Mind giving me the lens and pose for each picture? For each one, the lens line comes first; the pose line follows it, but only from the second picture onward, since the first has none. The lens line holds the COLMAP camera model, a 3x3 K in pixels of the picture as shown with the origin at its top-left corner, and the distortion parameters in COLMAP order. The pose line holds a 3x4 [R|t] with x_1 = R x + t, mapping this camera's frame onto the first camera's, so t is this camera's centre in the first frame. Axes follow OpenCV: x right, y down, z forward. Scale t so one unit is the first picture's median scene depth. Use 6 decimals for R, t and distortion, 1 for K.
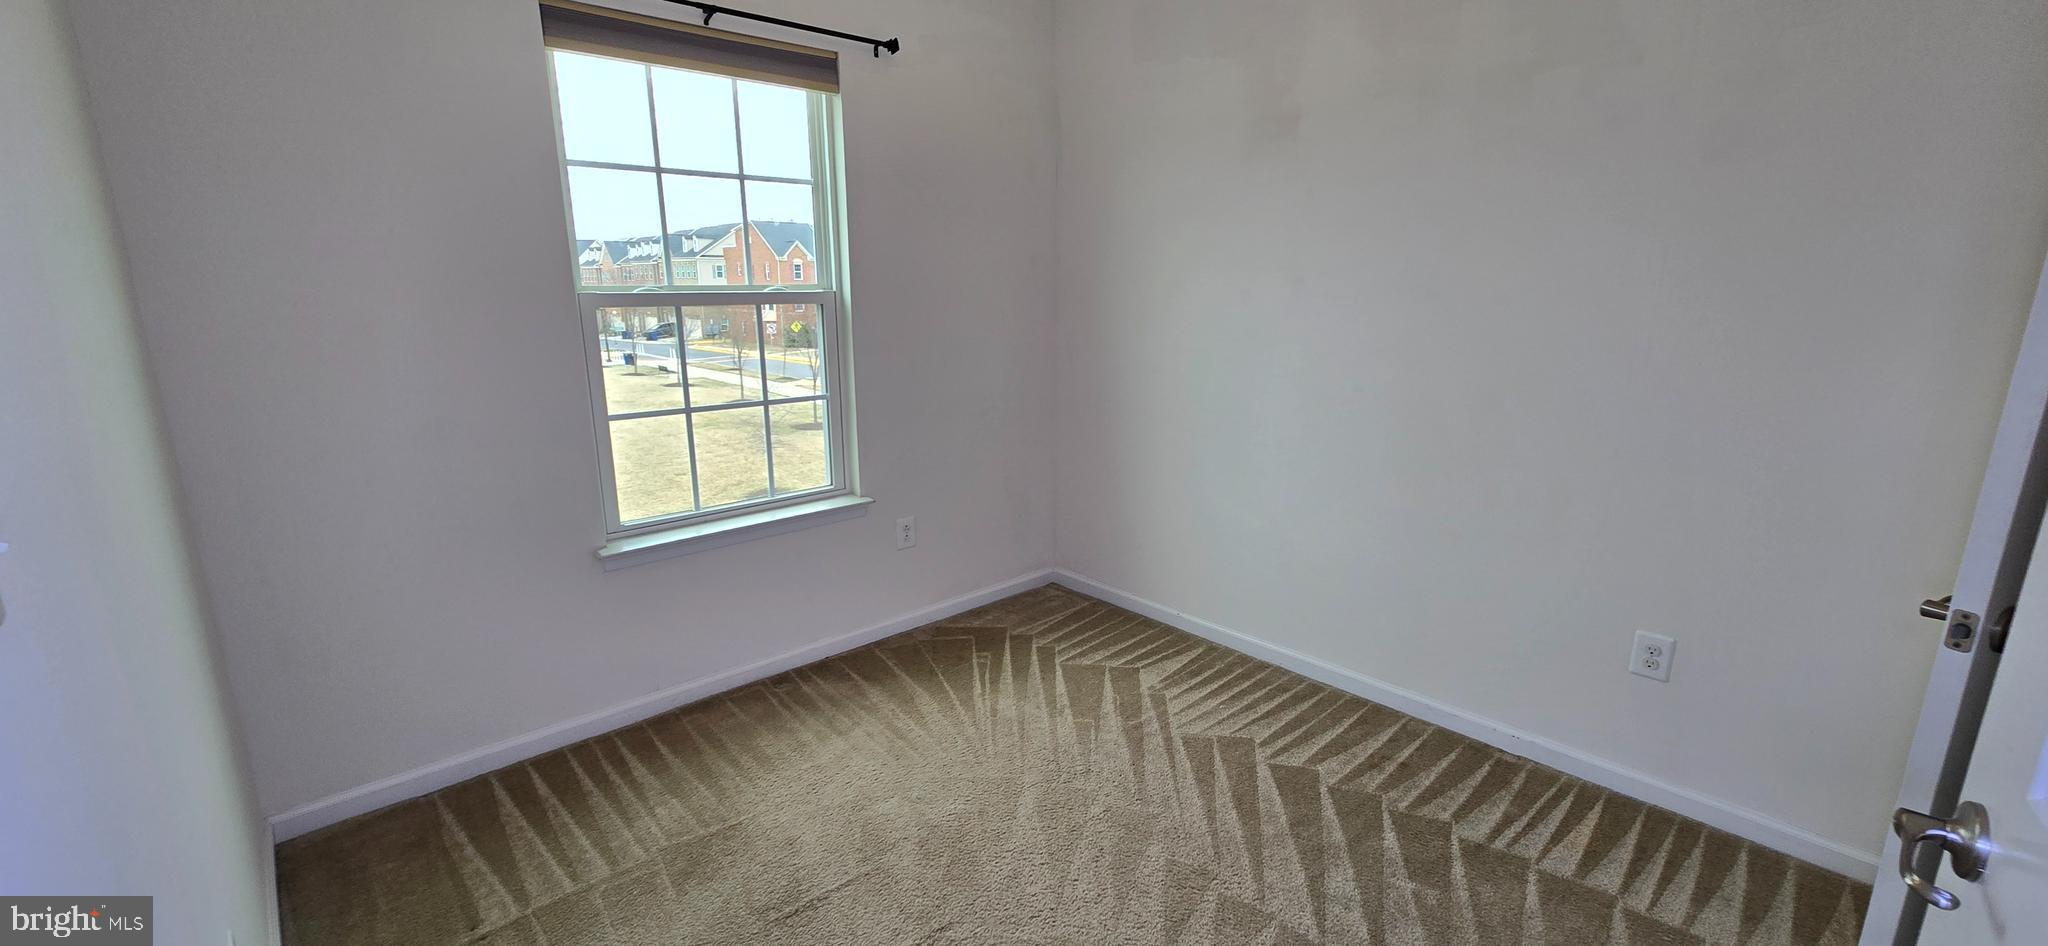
lens RADIAL K [[834.4, 0, 1035.6], [0, 834.4, 479.7], [0, 0, 1]] dist [-0.004020, -0.000032]
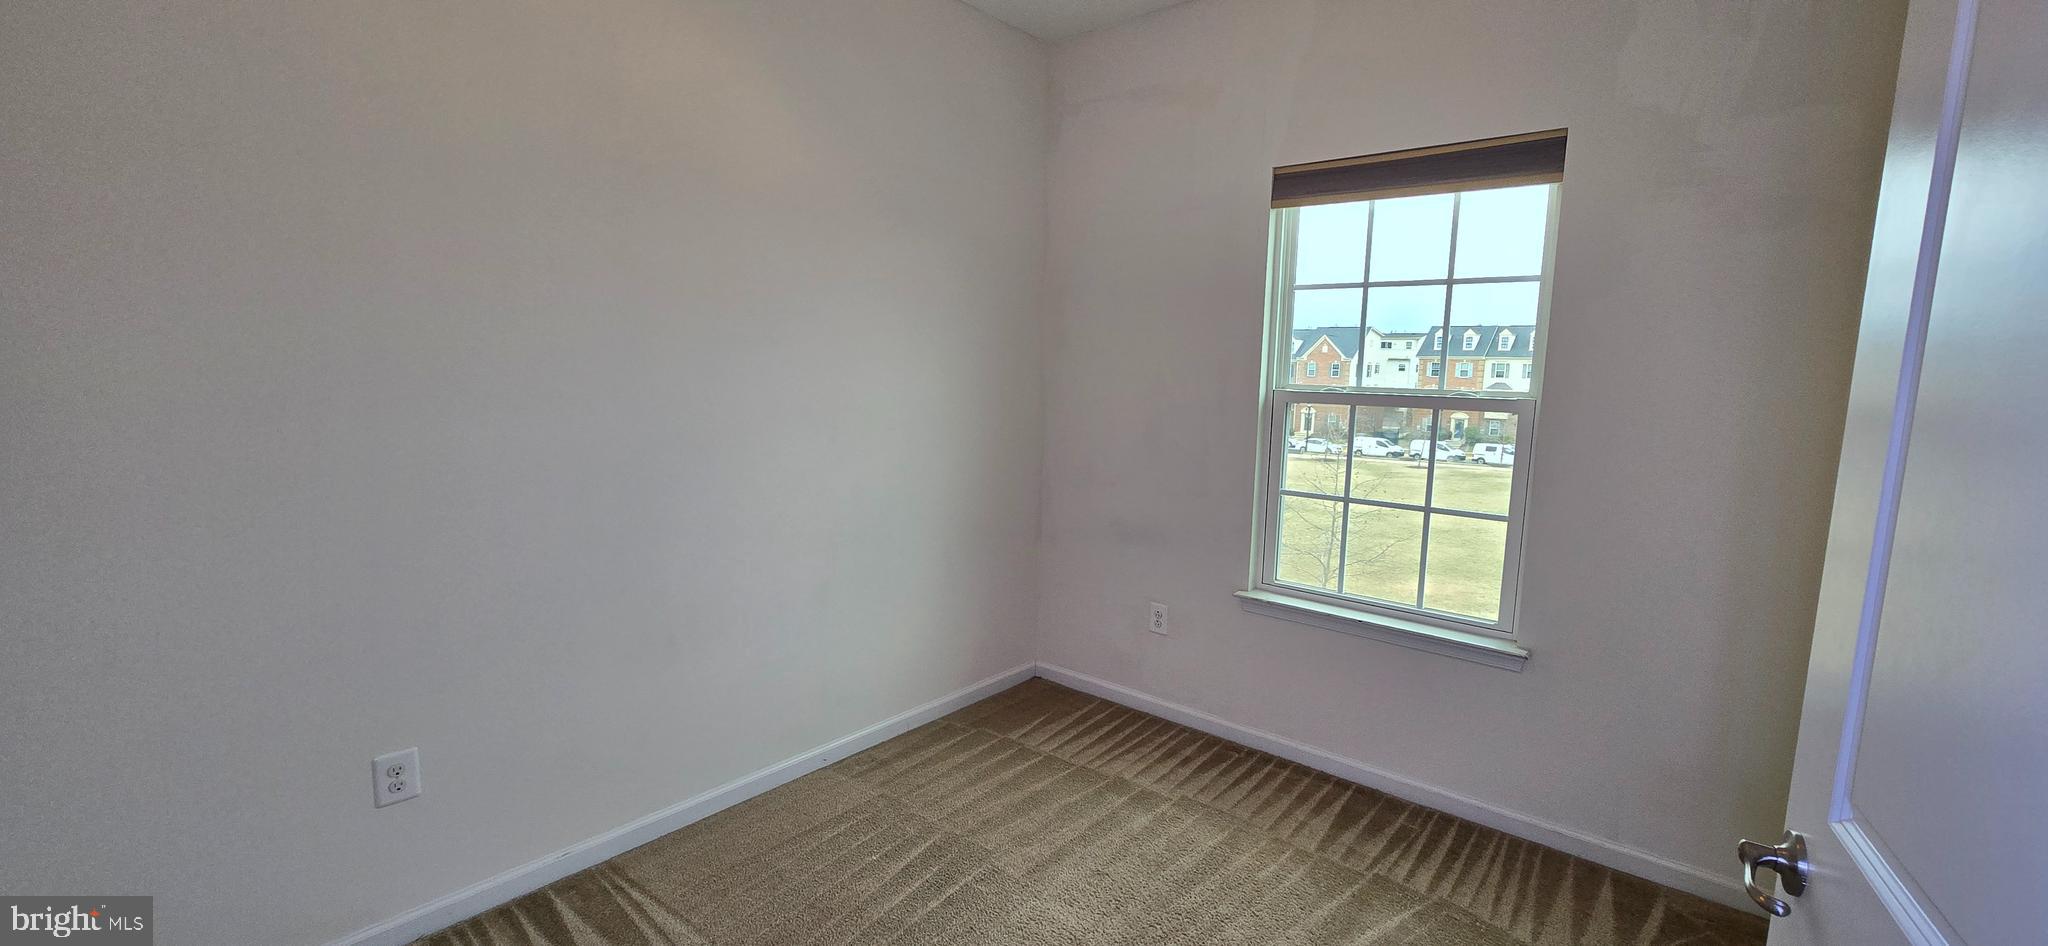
lens RADIAL K [[834.4, 0, 1035.6], [0, 834.4, 479.7], [0, 0, 1]] dist [-0.004020, -0.000032]
pose [[0.143828, 0.133355, -0.980576, 0.572033], [-0.261004, 0.960906, 0.092396, -0.100129], [0.954563, 0.242645, 0.173011, 0.409353]]
